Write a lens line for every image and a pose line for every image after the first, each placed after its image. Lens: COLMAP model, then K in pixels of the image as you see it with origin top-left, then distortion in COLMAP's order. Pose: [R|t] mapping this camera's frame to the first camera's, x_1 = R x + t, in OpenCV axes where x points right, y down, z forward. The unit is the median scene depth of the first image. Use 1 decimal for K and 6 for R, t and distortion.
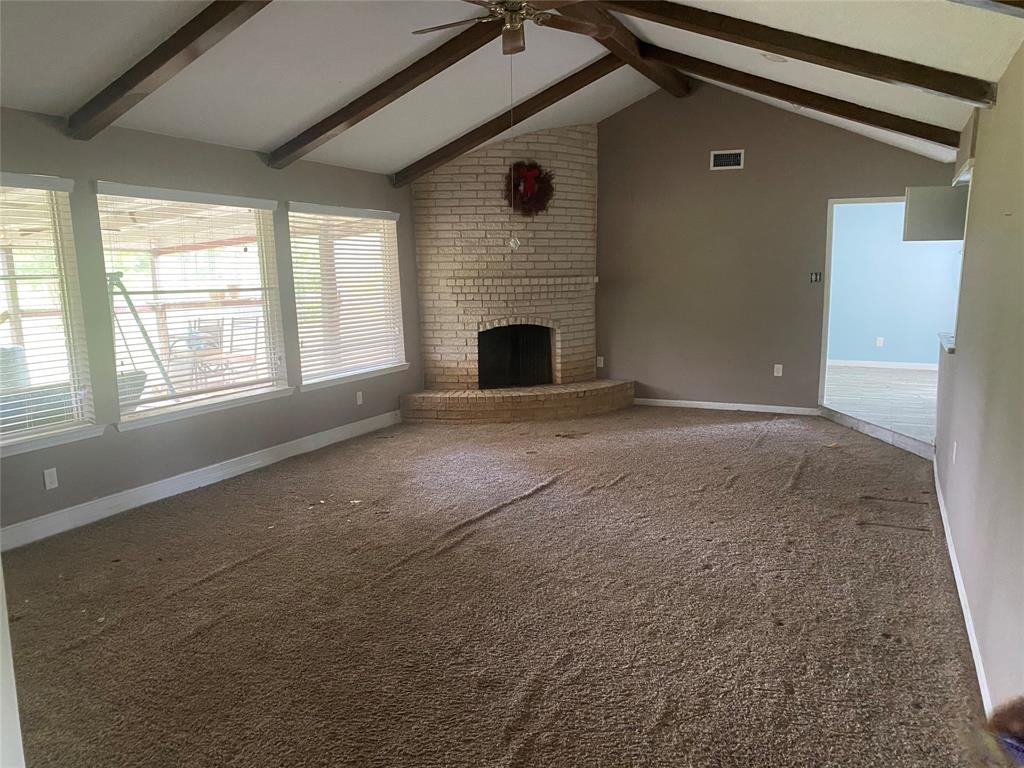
lens RADIAL K [[788.4, 0, 525.0], [0, 788.4, 385.9], [0, 0, 1]] dist [-0.000047, -0.037488]
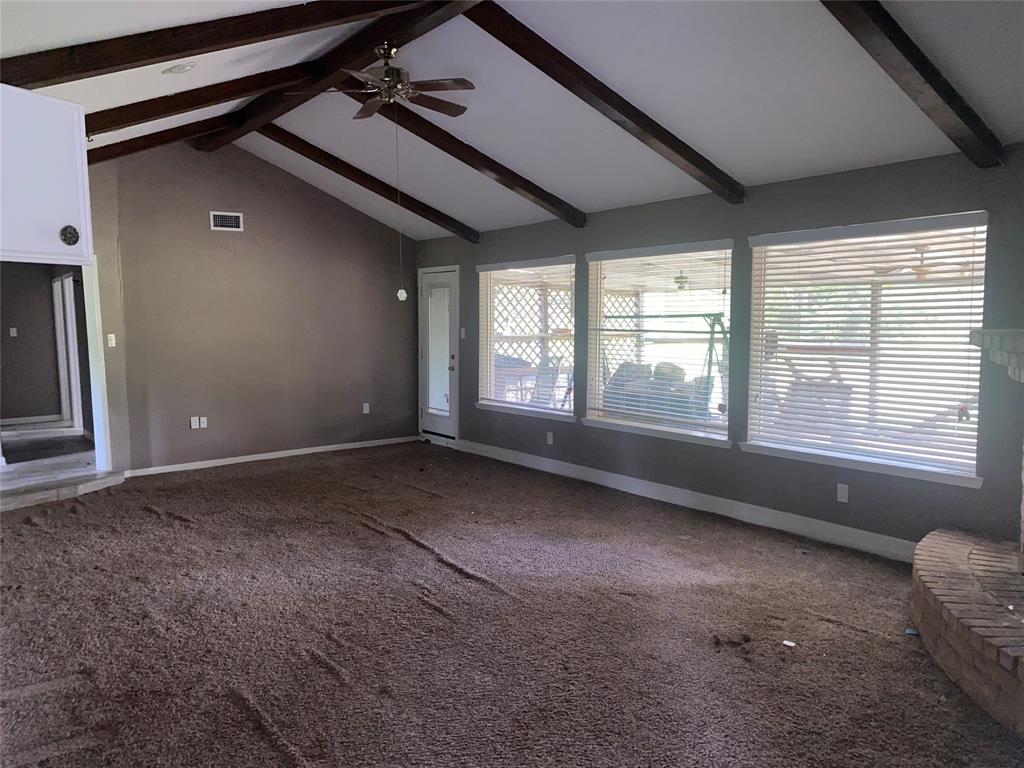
lens RADIAL K [[788.4, 0, 525.0], [0, 788.4, 385.9], [0, 0, 1]] dist [-0.000047, -0.037488]
pose [[-0.486512, 0.088637, -0.869166, 0.697841], [-0.119998, 0.978633, 0.166969, -0.212080], [0.865394, 0.185531, -0.465480, 1.396670]]
